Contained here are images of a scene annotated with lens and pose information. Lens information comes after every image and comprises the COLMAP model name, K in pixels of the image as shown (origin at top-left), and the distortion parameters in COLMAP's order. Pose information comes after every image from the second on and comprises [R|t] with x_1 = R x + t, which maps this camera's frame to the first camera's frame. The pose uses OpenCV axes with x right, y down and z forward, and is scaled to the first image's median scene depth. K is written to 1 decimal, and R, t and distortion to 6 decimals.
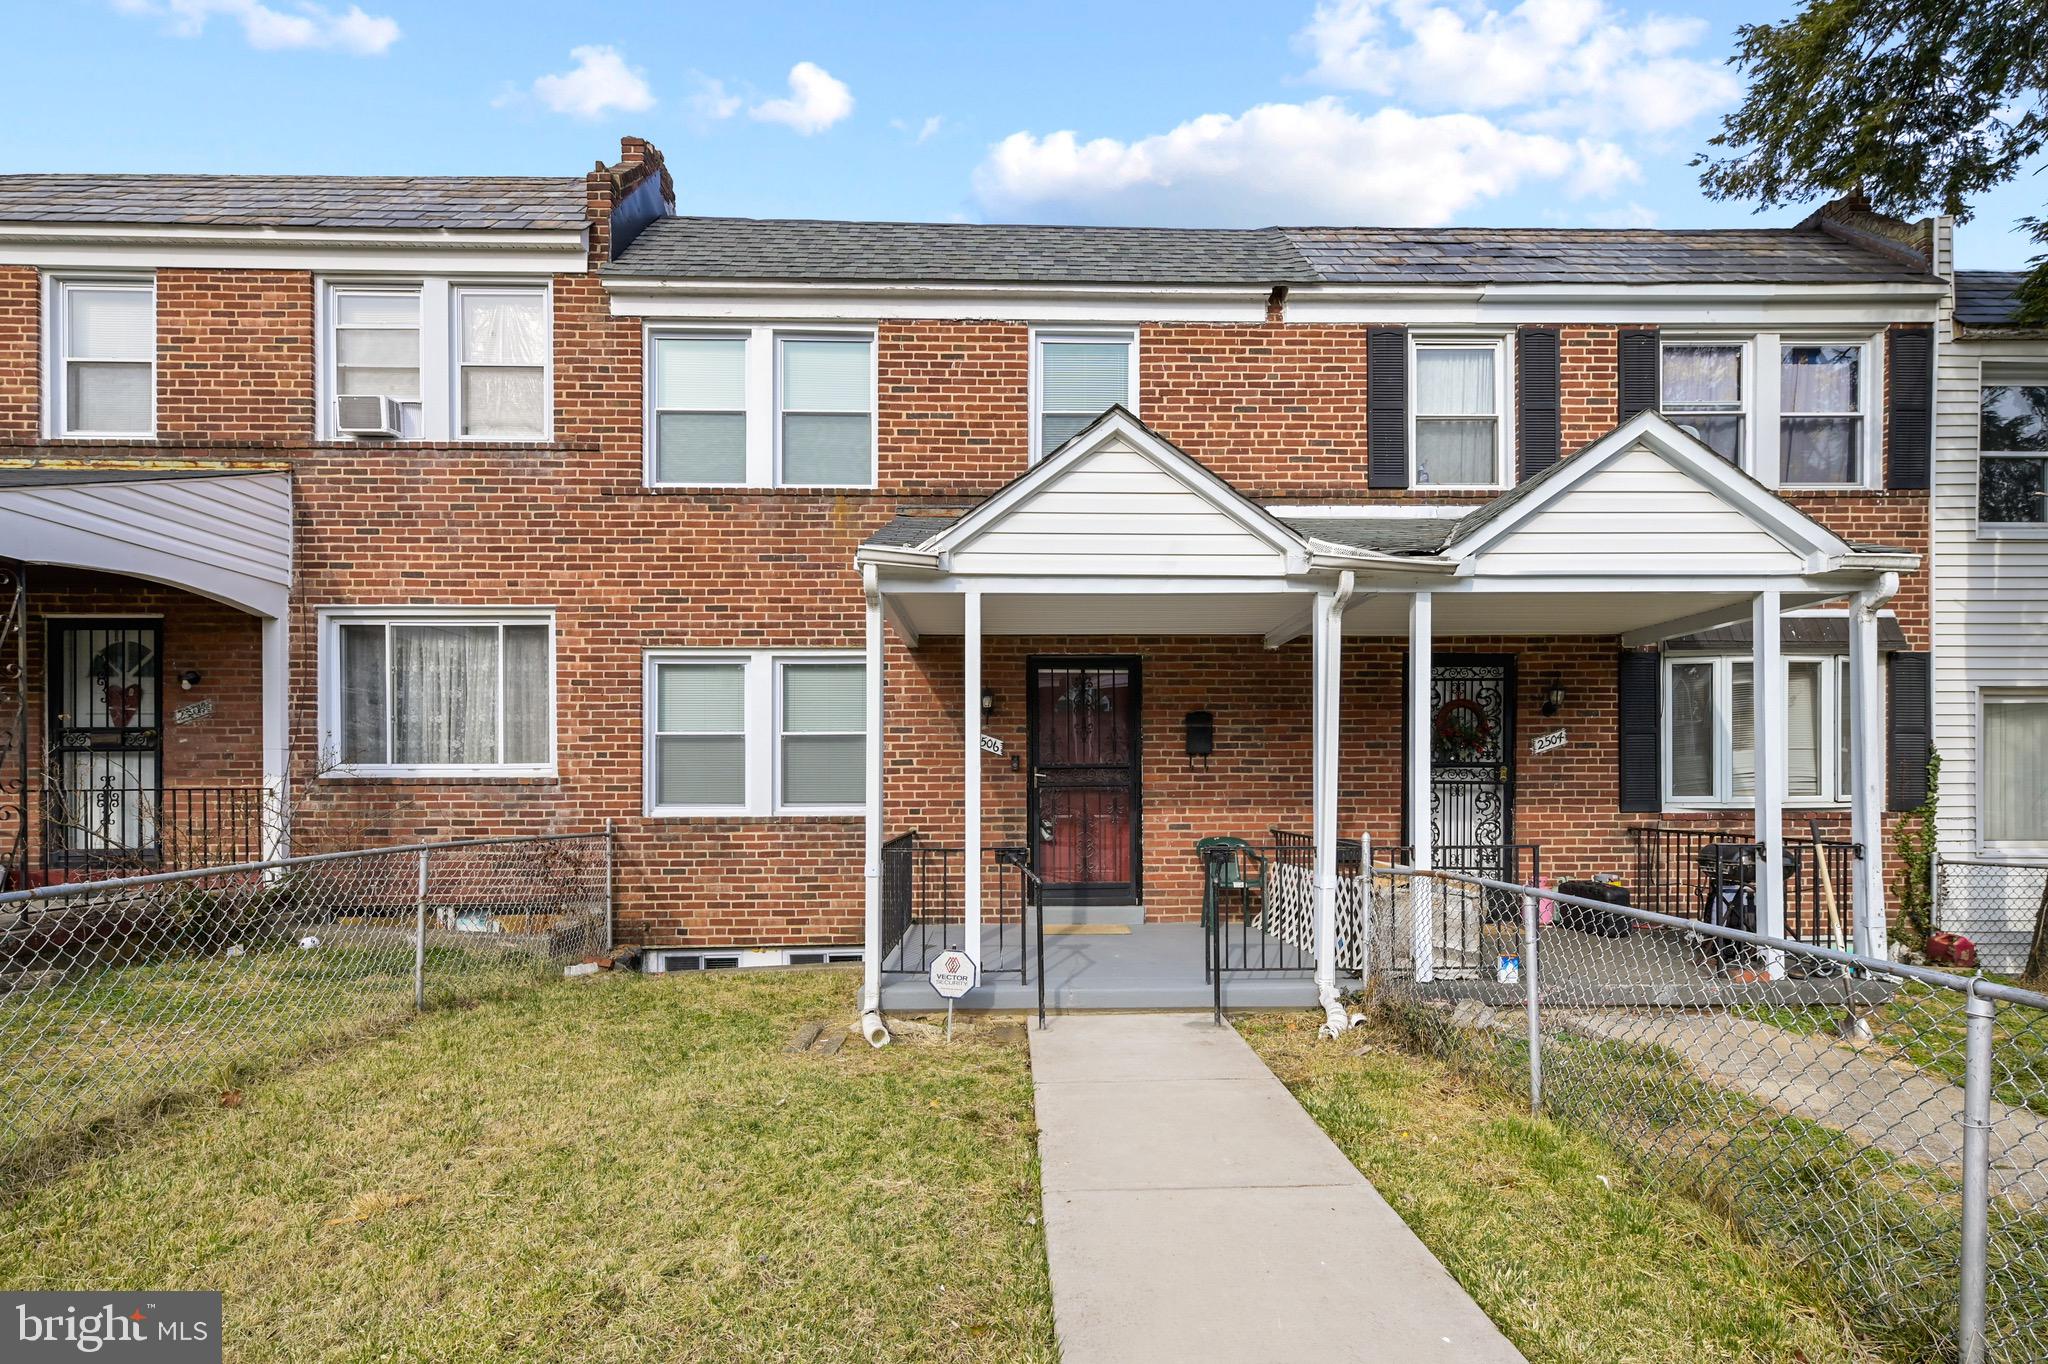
lens RADIAL K [[983.7, 0, 1036.4], [0, 983.7, 775.3], [0, 0, 1]] dist [0.009298, 0.001600]
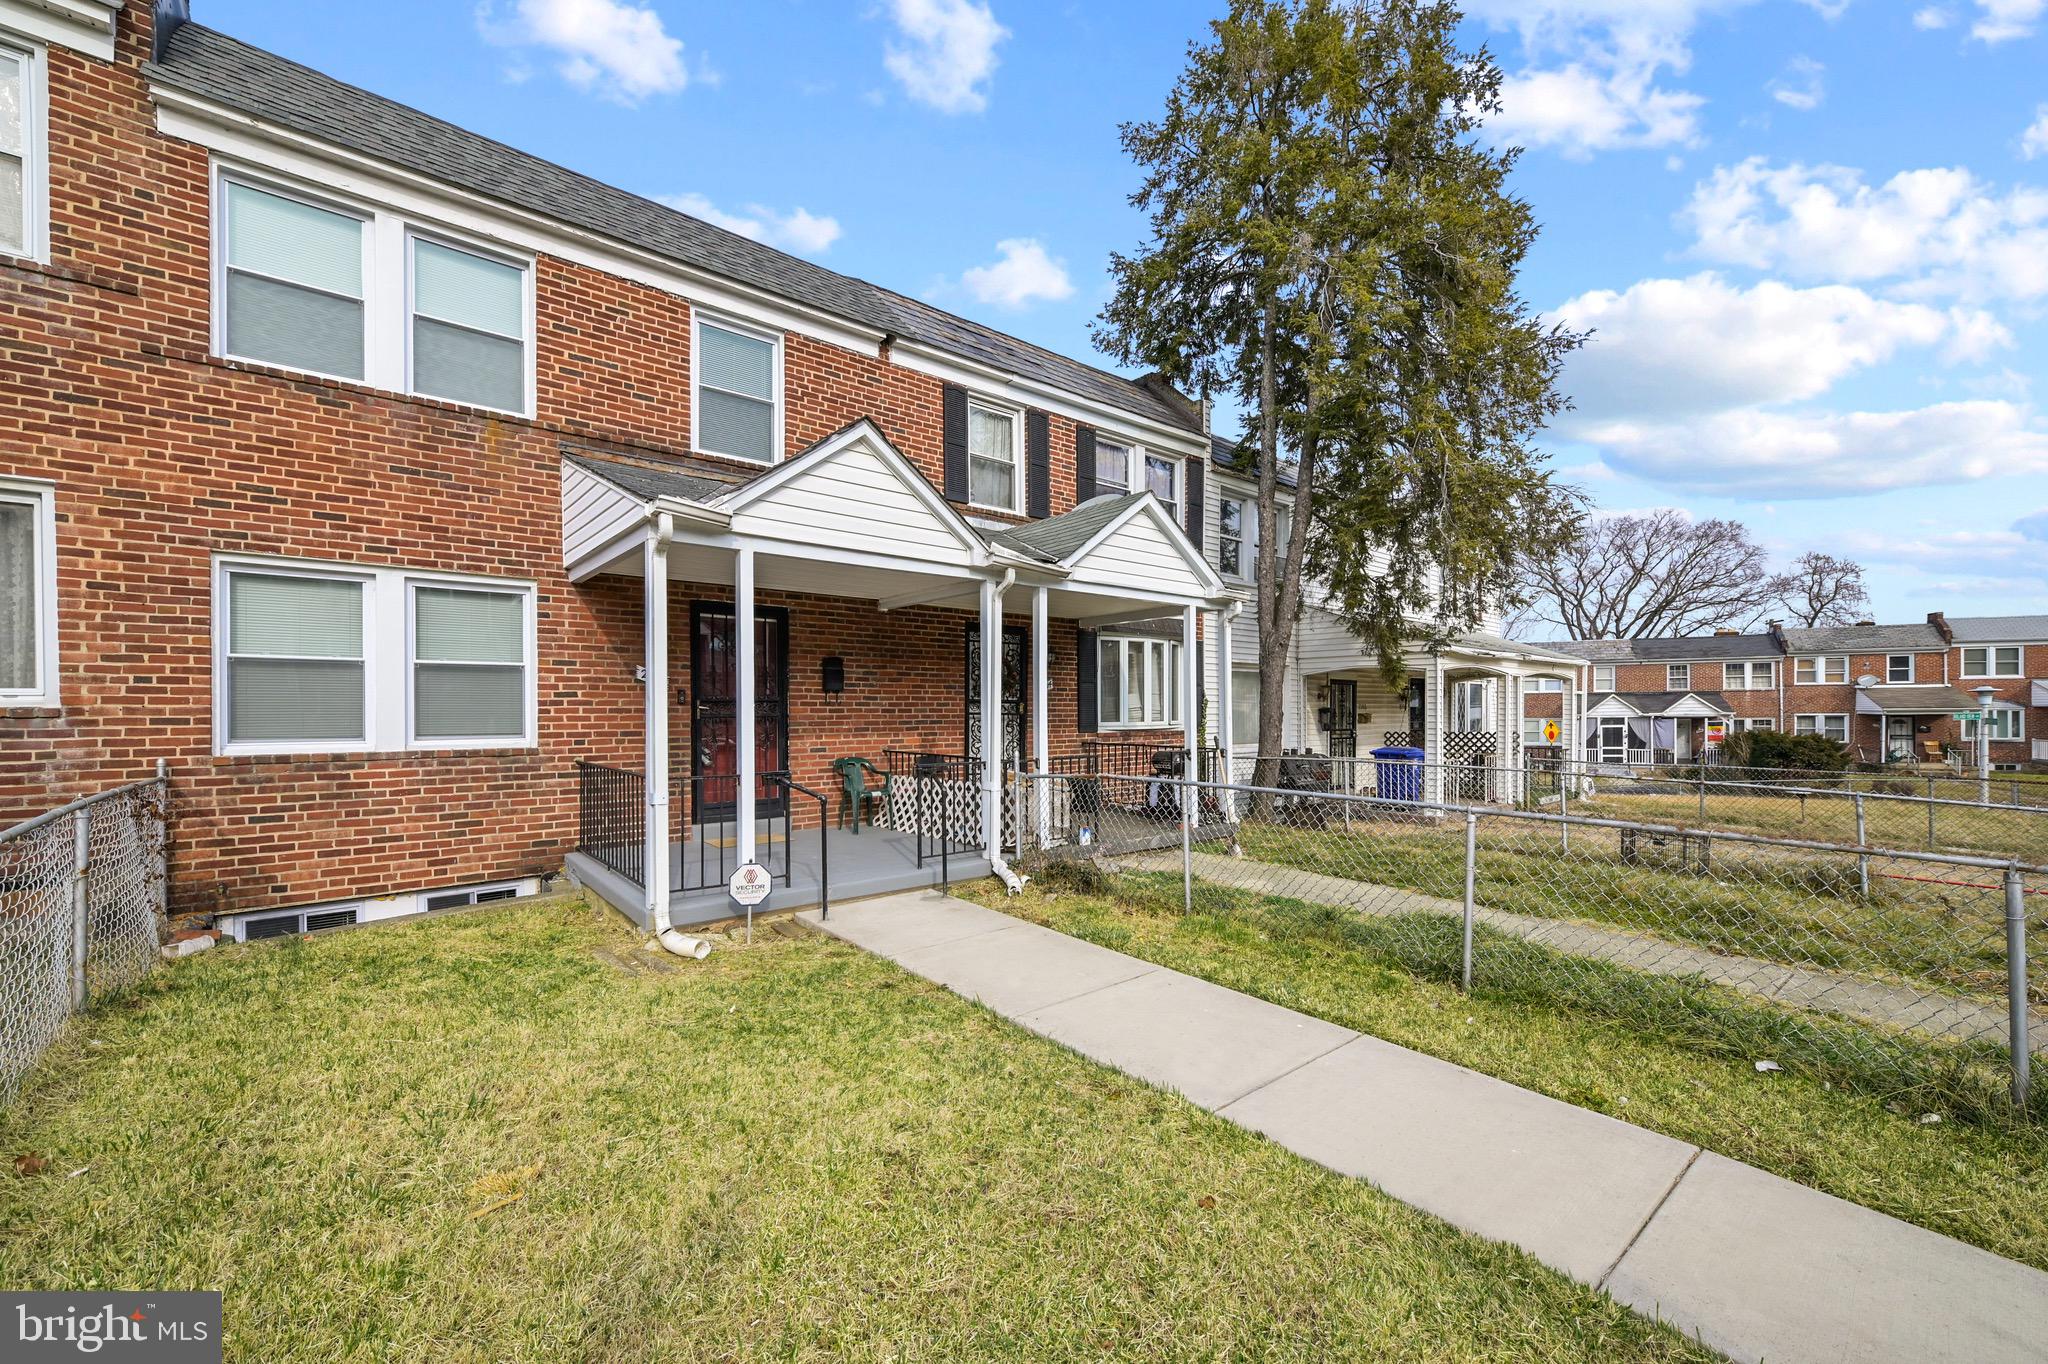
lens RADIAL K [[816.2, 0, 1025.4], [0, 816.2, 700.6], [0, 0, 1]] dist [0.007564, -0.000591]
pose [[0.785564, 0.010189, 0.618696, -0.287611], [-0.008134, 0.999948, -0.006140, -0.005406], [-0.618727, -0.000209, 0.785606, 0.038942]]
